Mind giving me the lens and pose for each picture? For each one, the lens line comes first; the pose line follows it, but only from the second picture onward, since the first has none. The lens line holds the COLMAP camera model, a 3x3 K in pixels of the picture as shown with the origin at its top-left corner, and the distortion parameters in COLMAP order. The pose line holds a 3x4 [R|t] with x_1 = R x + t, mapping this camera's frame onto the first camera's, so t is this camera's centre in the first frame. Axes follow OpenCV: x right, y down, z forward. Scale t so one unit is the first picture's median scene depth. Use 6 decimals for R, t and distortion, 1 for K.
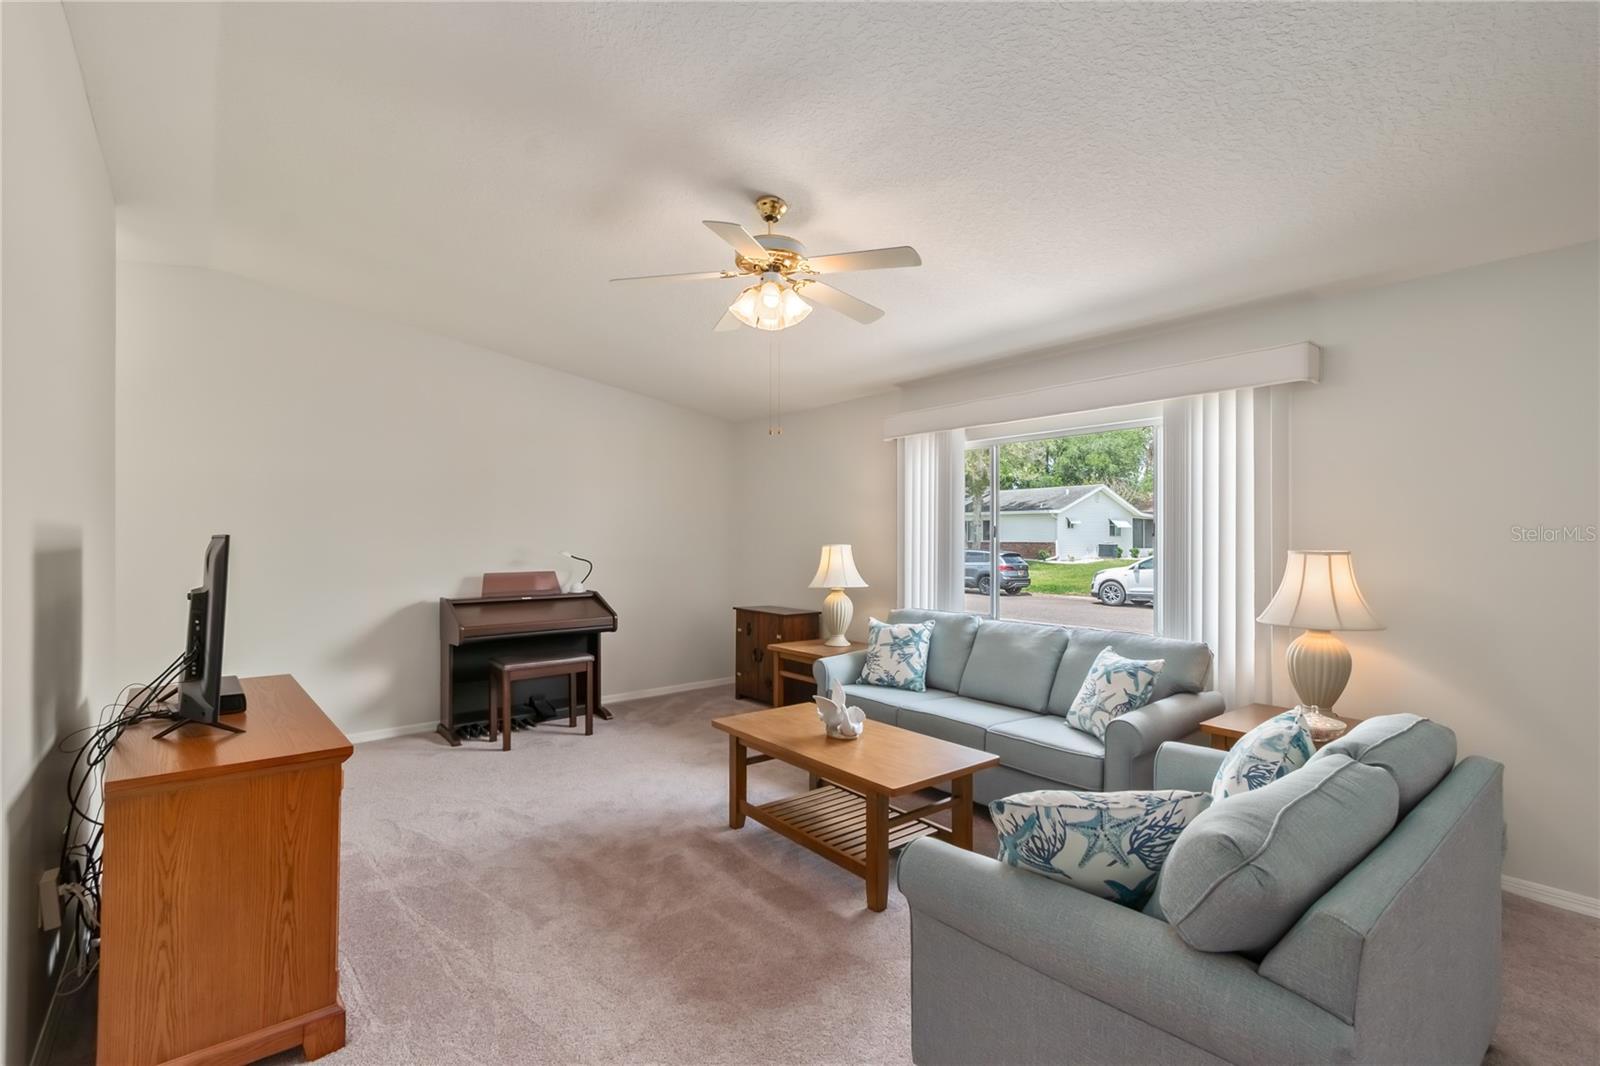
lens RADIAL K [[719.9, 0, 800.0], [0, 719.9, 533.0], [0, 0, 1]] dist [-0.001609, -0.000118]
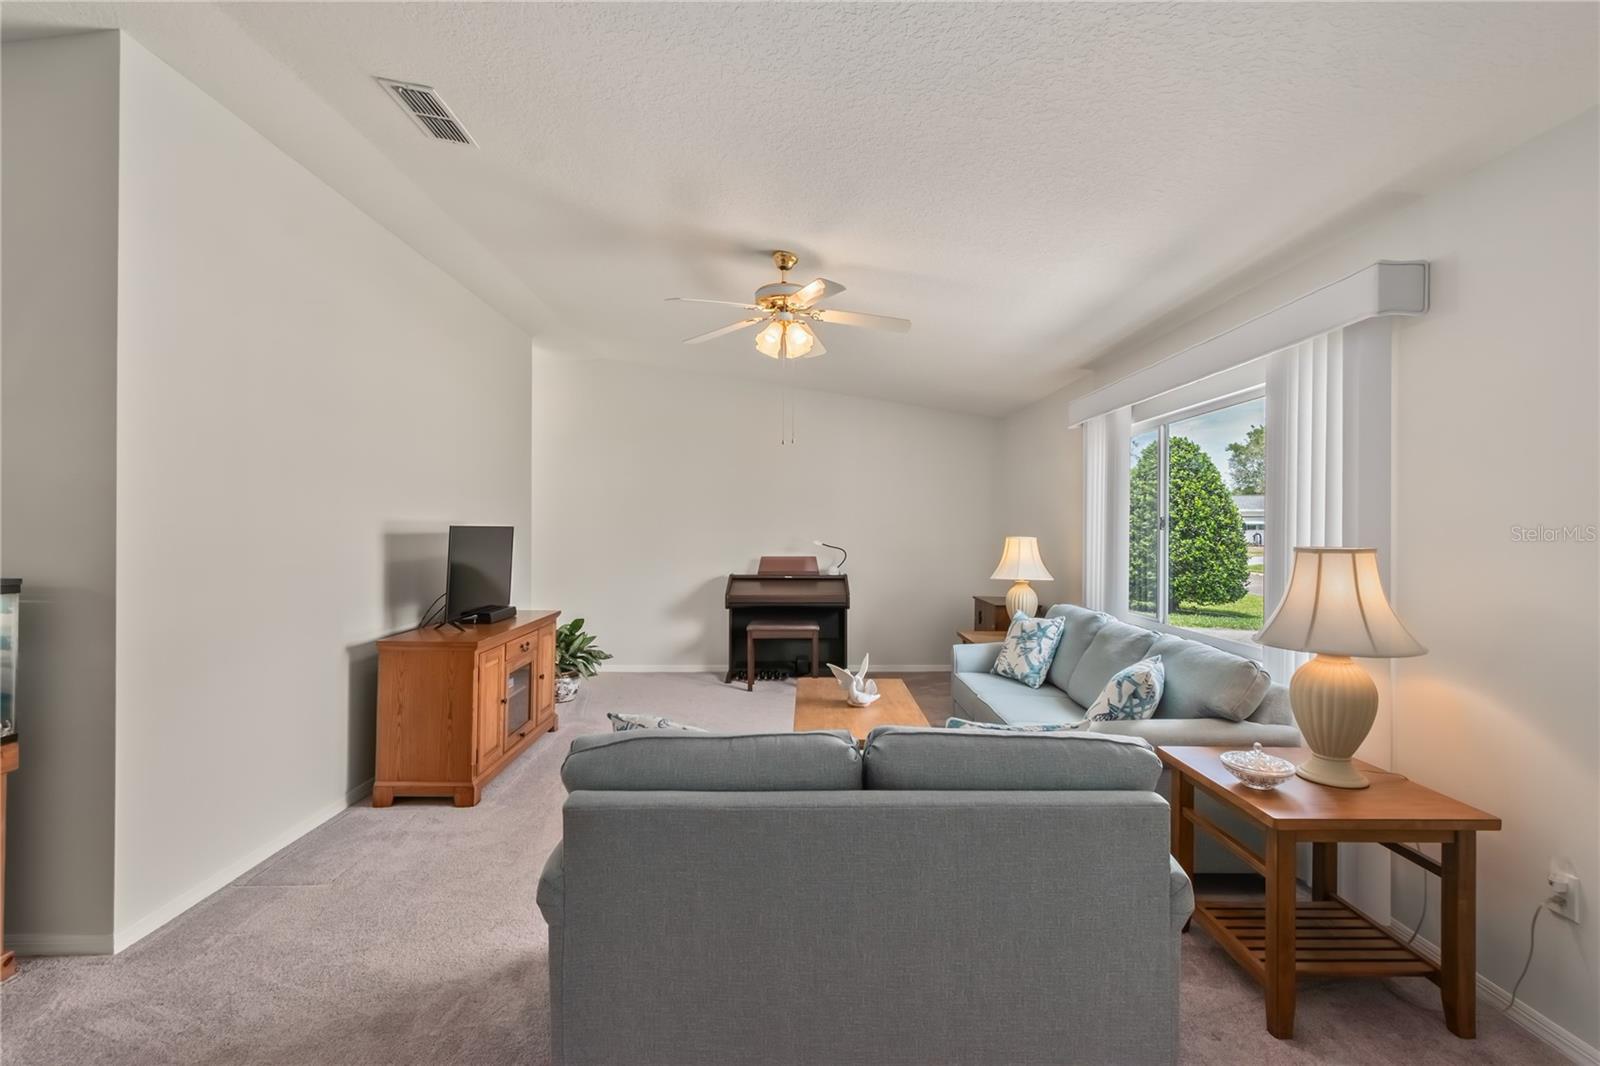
lens RADIAL K [[712.1, 0, 804.2], [0, 712.1, 526.6], [0, 0, 1]] dist [0.000354, 0.000016]
pose [[0.780894, 0.000206, -0.624664, 0.517686], [0.000008, 1.000000, 0.000340, 0.001960], [0.624664, -0.000271, 0.780894, 0.052108]]
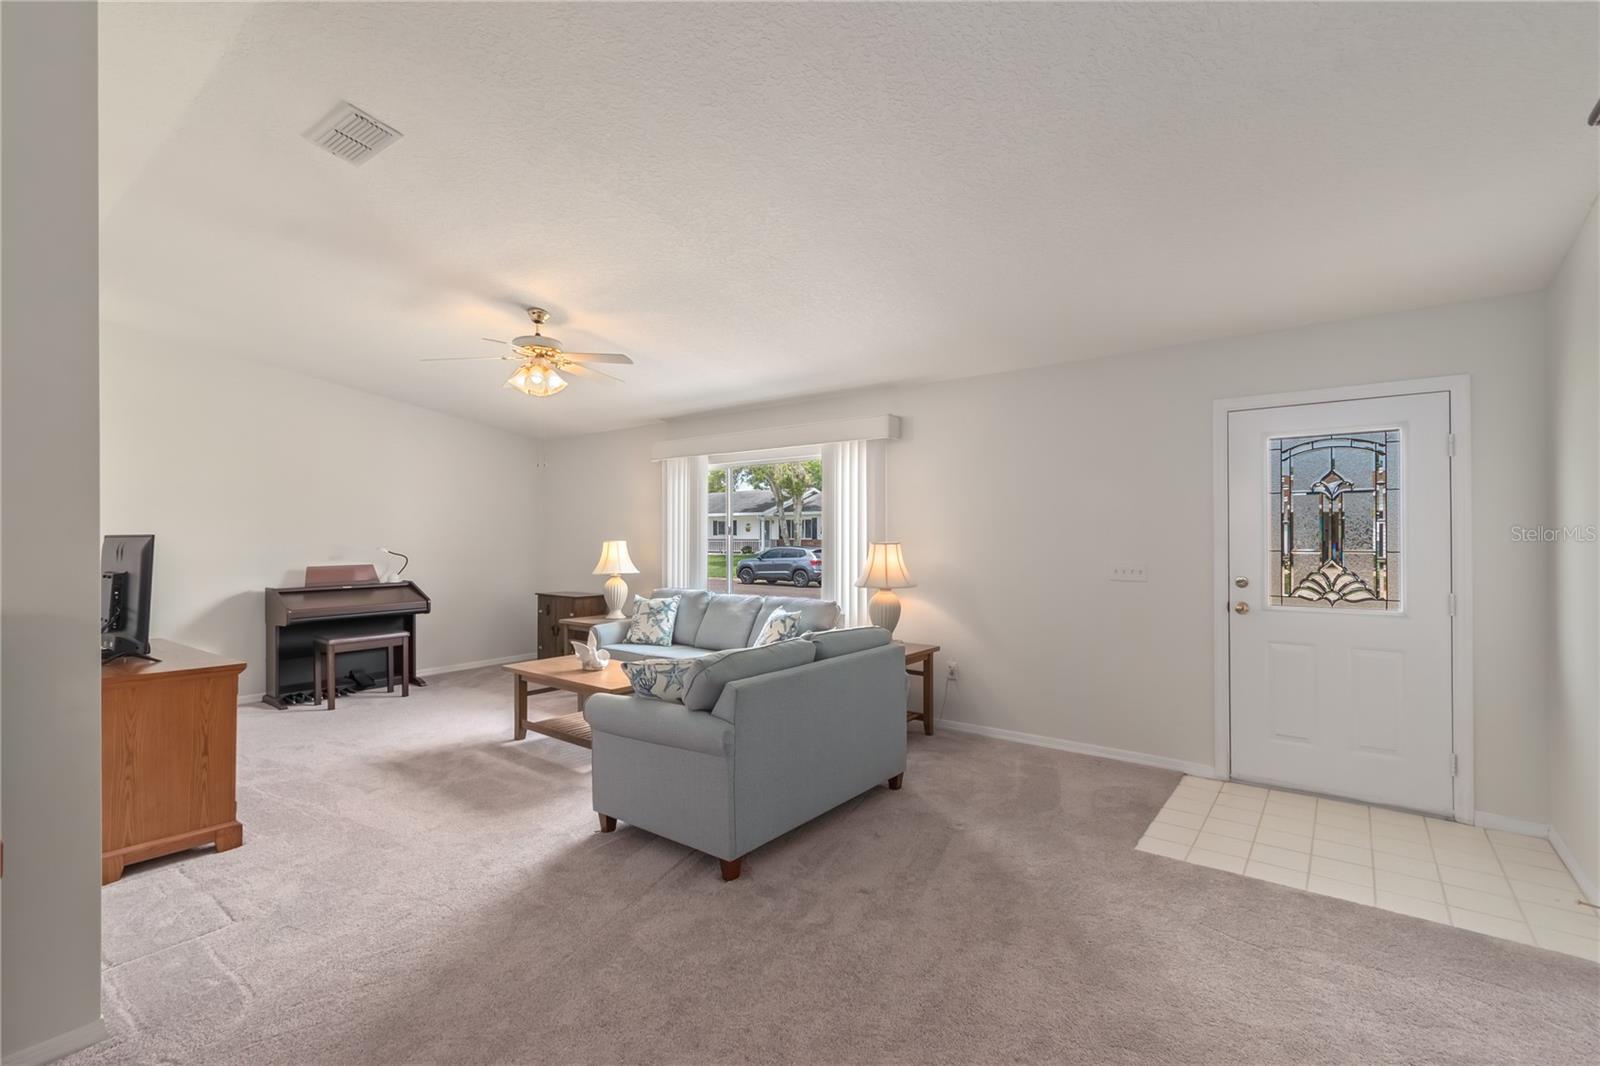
lens RADIAL K [[712.3, 0, 805.8], [0, 712.3, 532.7], [0, 0, 1]] dist [-0.001635, -0.000352]
pose [[0.974060, -0.001855, 0.226283, 0.114620], [0.001430, 0.999997, 0.002038, -0.001019], [-0.226286, -0.001661, 0.974060, -0.393208]]
